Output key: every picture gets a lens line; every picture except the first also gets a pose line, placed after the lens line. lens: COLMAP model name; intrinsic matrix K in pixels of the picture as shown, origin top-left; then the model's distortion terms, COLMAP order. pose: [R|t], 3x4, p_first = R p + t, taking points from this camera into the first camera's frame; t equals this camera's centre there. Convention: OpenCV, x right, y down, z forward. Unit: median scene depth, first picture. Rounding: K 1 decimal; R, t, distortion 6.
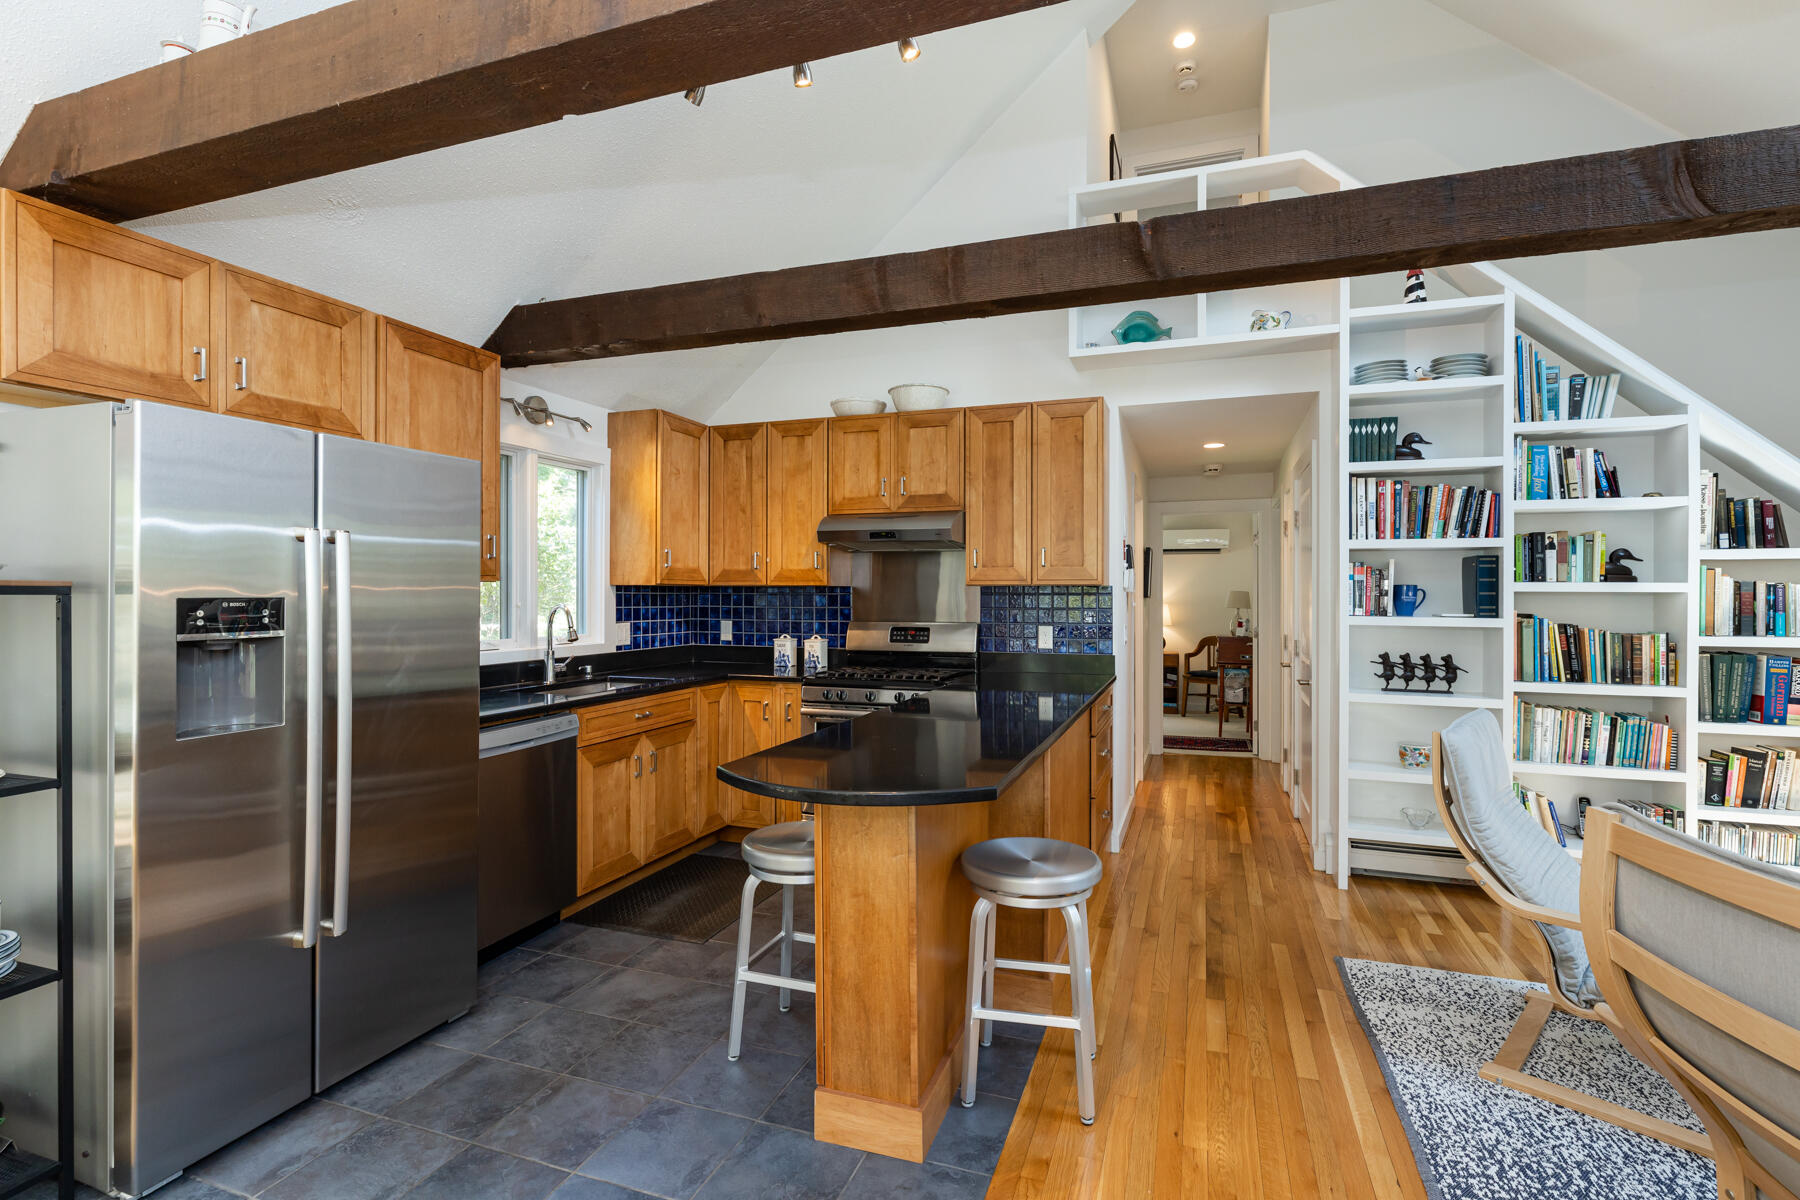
lens RADIAL K [[824.7, 0, 880.5], [0, 824.7, 592.7], [0, 0, 1]] dist [-0.014812, 0.000818]
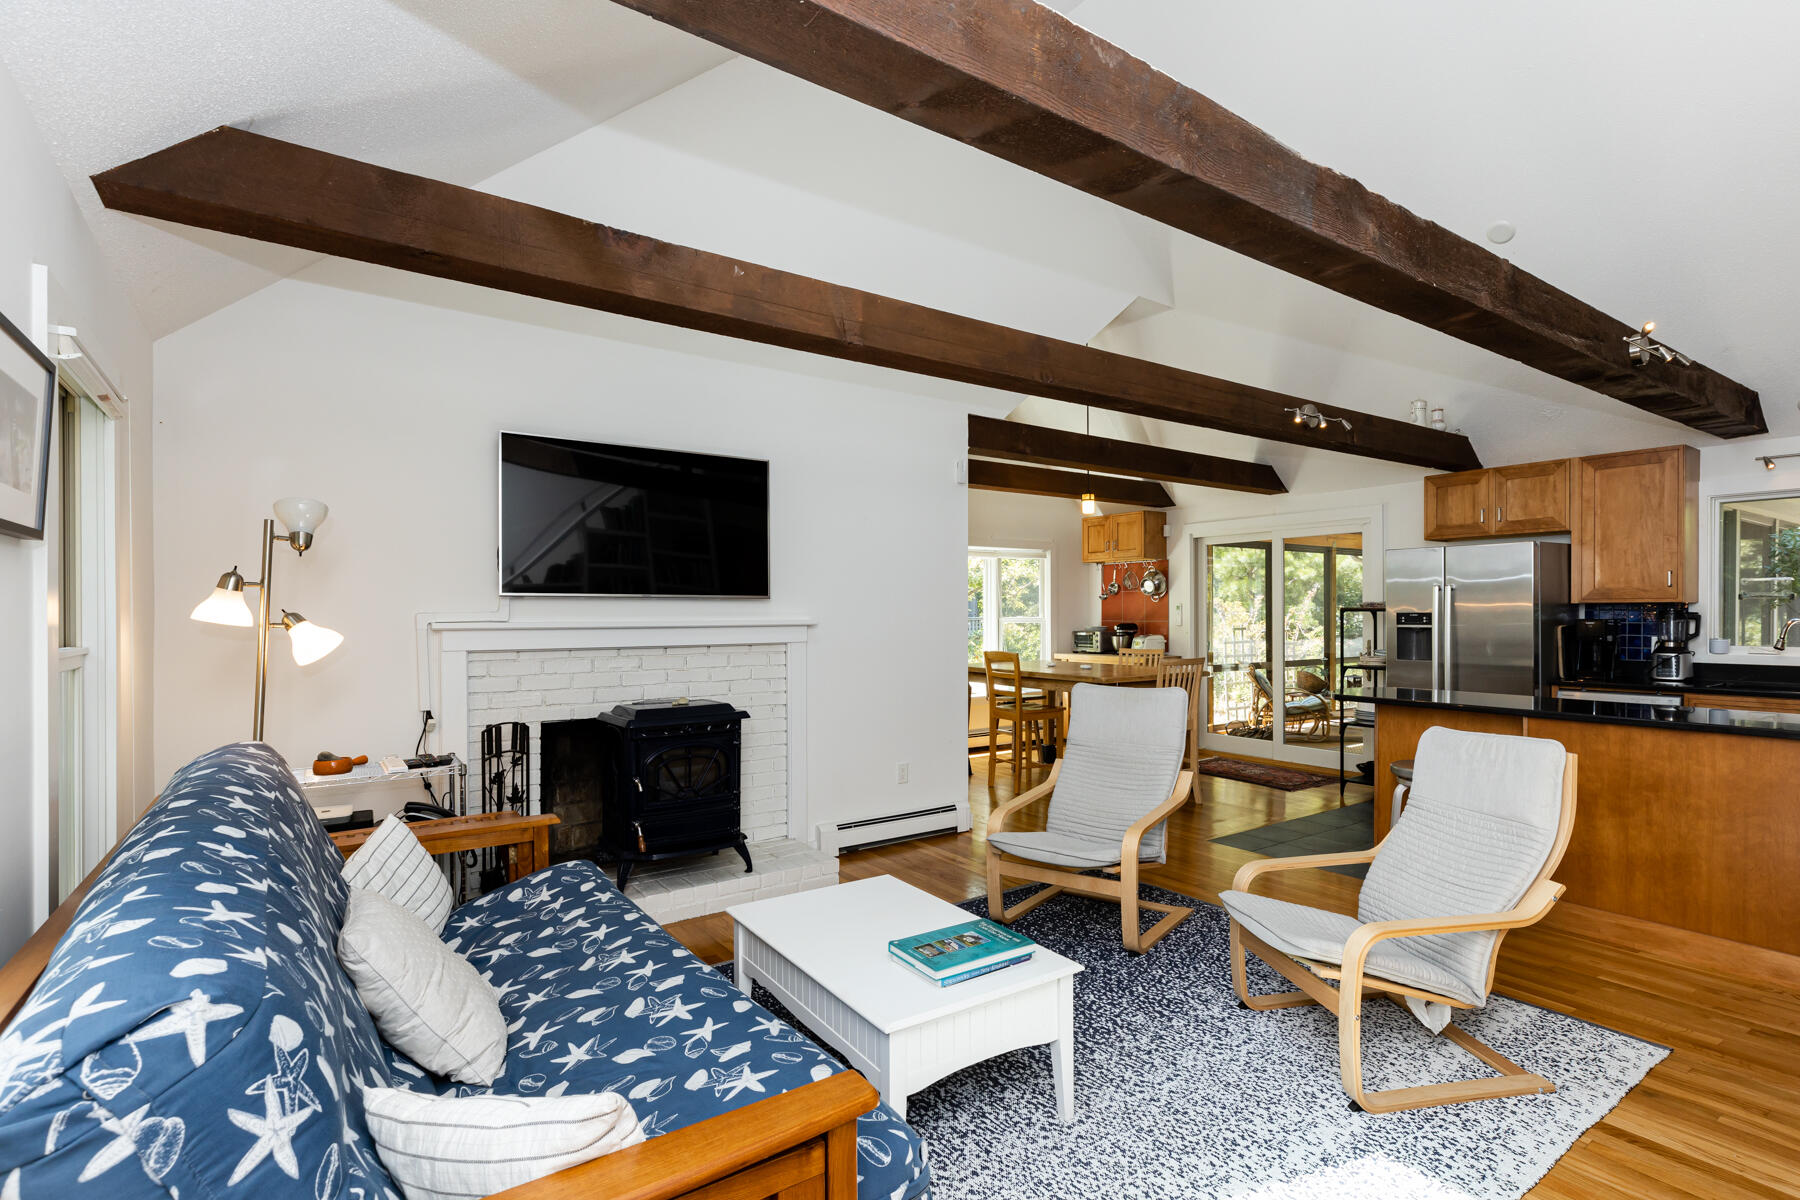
lens RADIAL K [[857.4, 0, 1015.6], [0, 857.4, 617.7], [0, 0, 1]] dist [-0.004265, -0.001912]
pose [[-0.512288, 0.008179, -0.858775, 1.287845], [0.003899, 0.999966, 0.007198, -0.001308], [0.858805, 0.000339, -0.512303, 0.696653]]
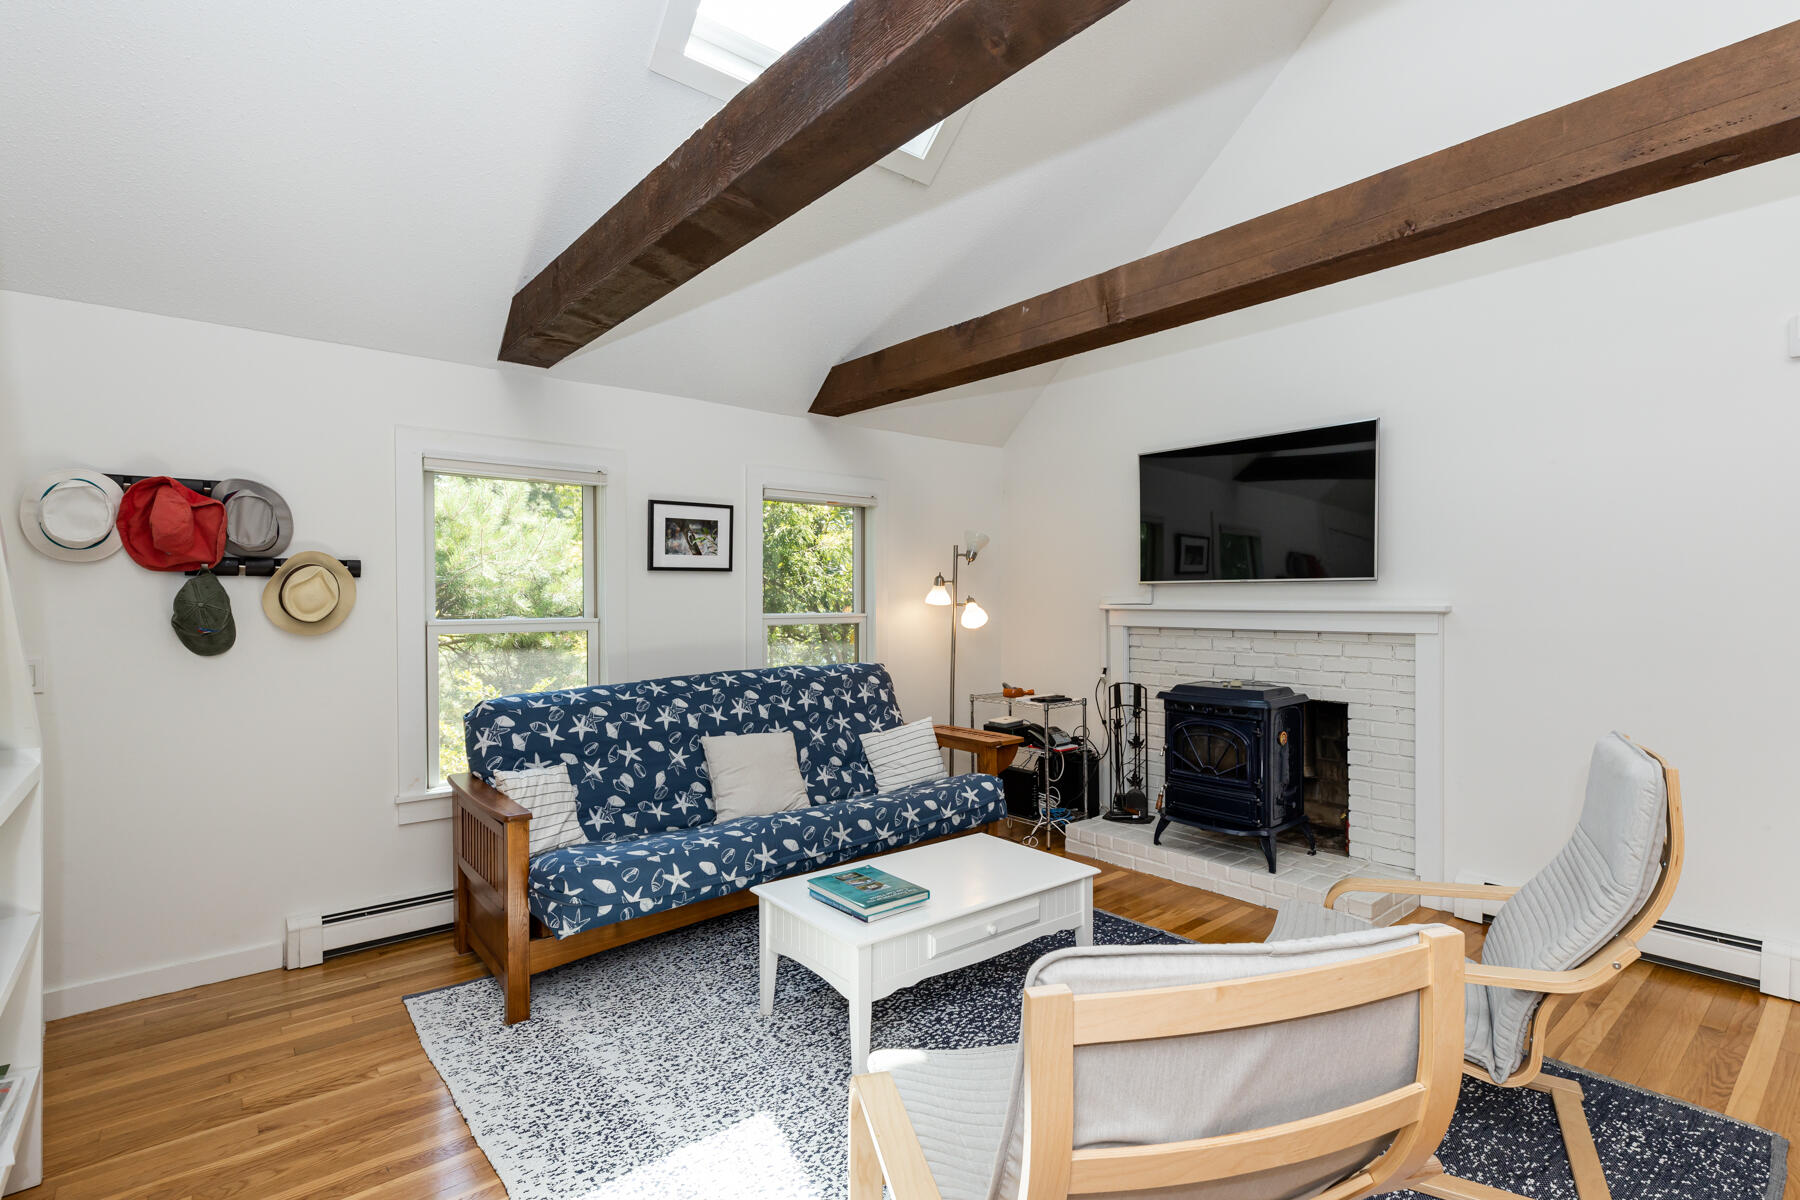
lens RADIAL K [[857.4, 0, 910.2], [0, 857.4, 590.7], [0, 0, 1]] dist [-0.004265, -0.001912]
pose [[-0.878835, 0.009994, 0.477022, 0.446057], [0.003976, 0.999899, -0.013624, 0.003771], [-0.477110, -0.010076, -0.878786, 0.943404]]
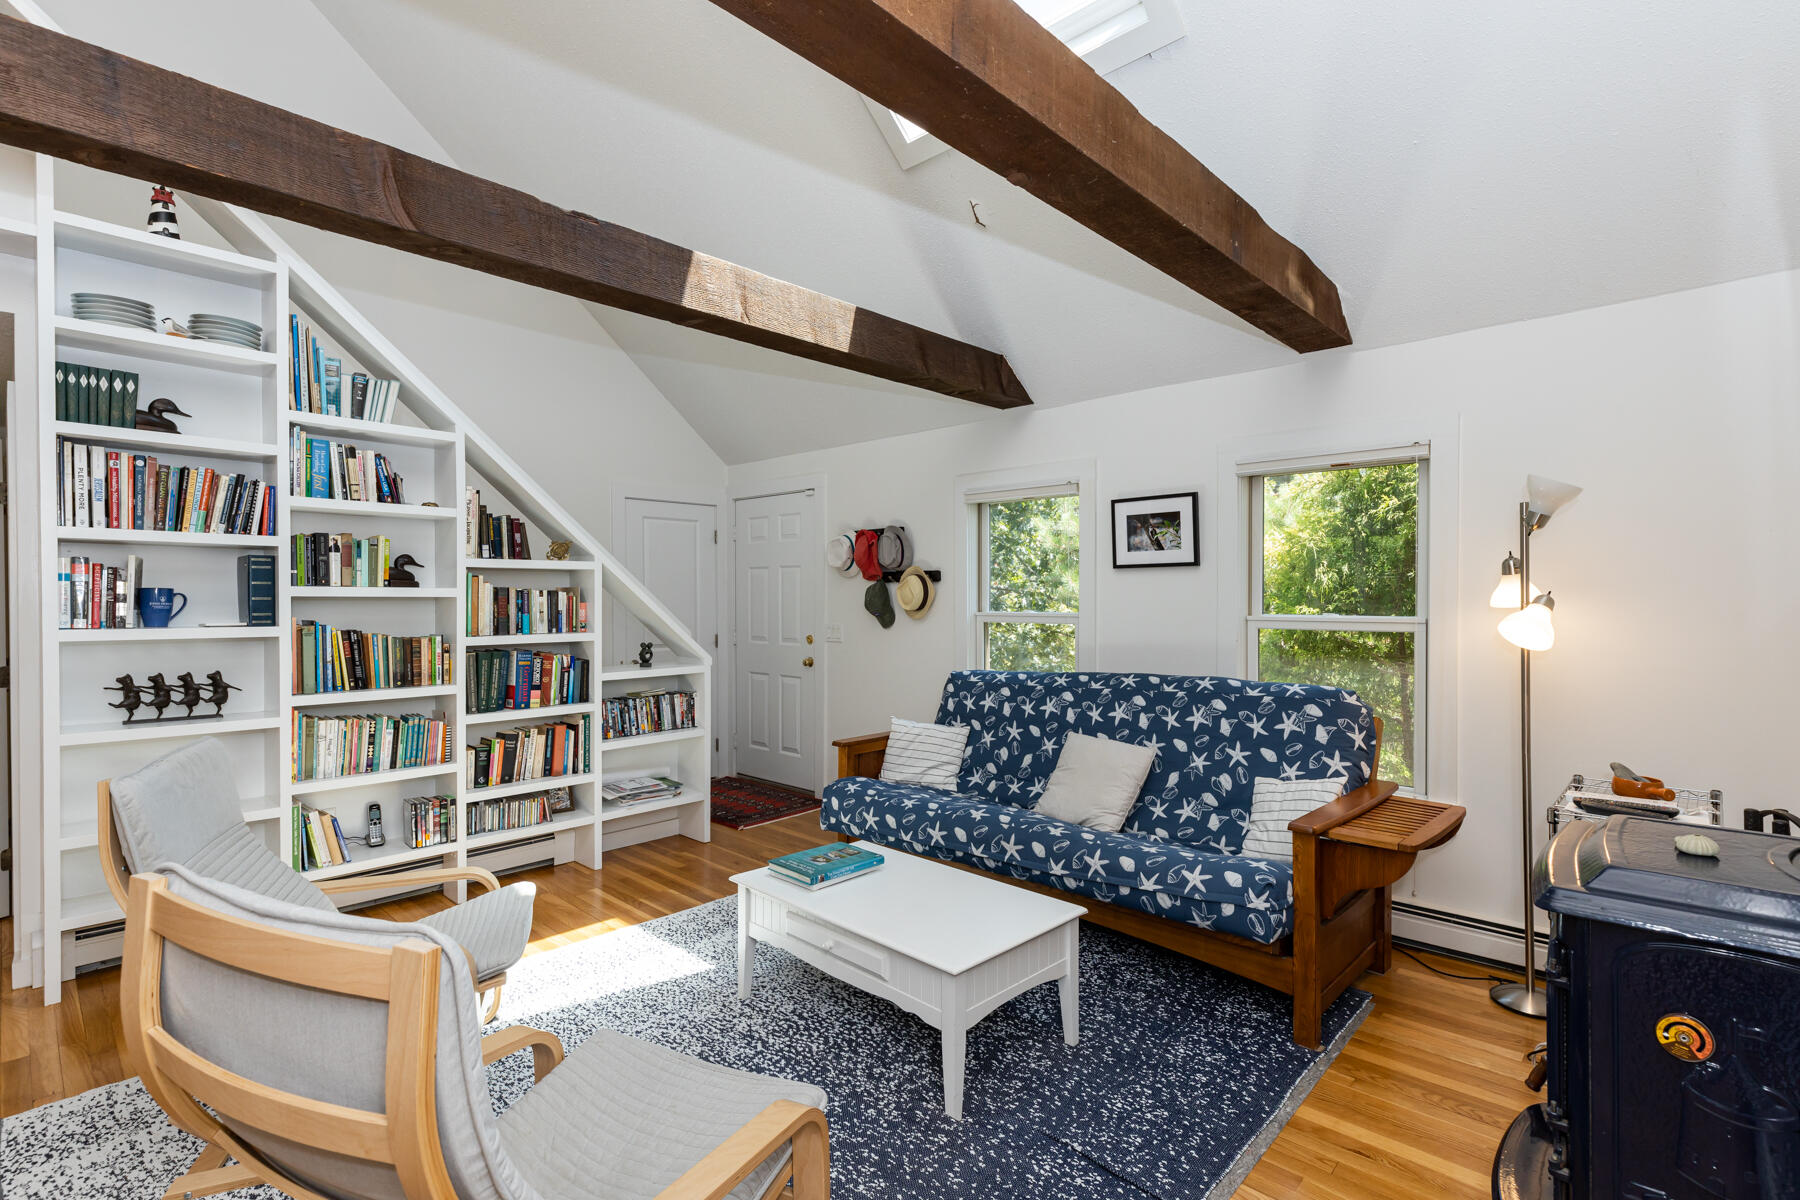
lens RADIAL K [[833.3, 0, 928.1], [0, 833.3, 607.4], [0, 0, 1]] dist [0.002655, -0.001078]
pose [[0.366985, -0.012842, 0.930138, 0.159189], [-0.000214, 0.999904, 0.013889, -0.002249], [-0.930227, -0.005296, 0.366947, 0.002574]]
